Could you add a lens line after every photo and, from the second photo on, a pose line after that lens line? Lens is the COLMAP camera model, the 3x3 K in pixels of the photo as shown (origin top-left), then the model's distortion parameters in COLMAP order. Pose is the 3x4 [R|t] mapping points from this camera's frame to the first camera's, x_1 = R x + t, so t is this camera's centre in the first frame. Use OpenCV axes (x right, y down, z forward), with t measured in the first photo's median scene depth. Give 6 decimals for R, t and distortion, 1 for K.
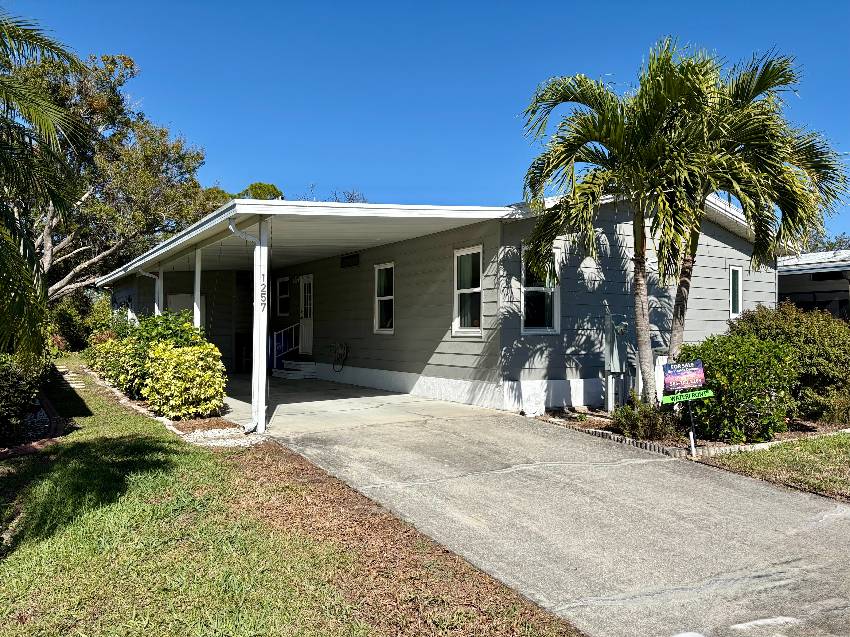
lens RADIAL K [[620.6, 0, 425.0], [0, 620.6, 318.5], [0, 0, 1]] dist [0.003850, 0.000619]
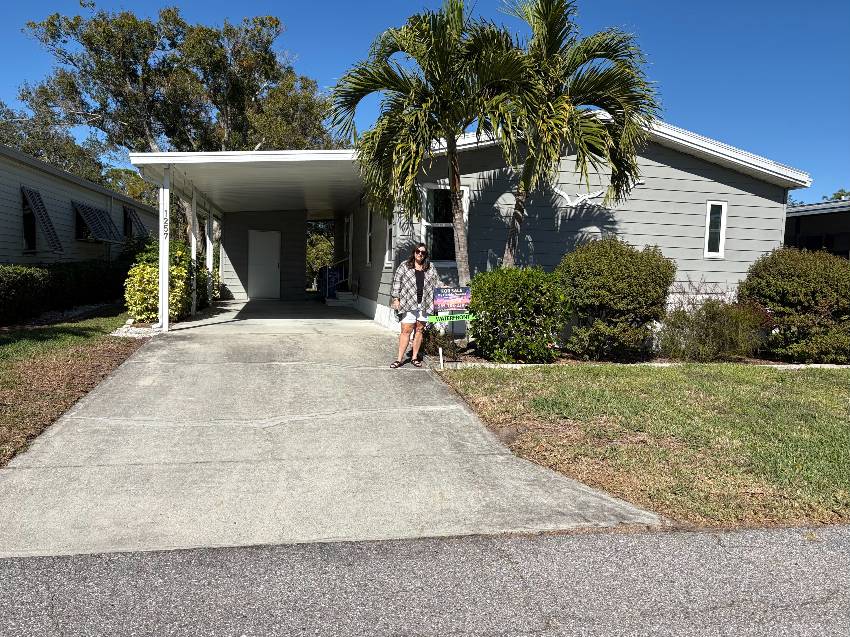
lens RADIAL K [[646.0, 0, 425.0], [0, 646.0, 318.5], [0, 0, 1]] dist [0.027373, -0.000258]
pose [[0.937070, 0.050518, -0.345467, 0.530668], [-0.021391, 0.995925, 0.087611, 0.016983], [0.348485, -0.074708, 0.934332, -0.071857]]
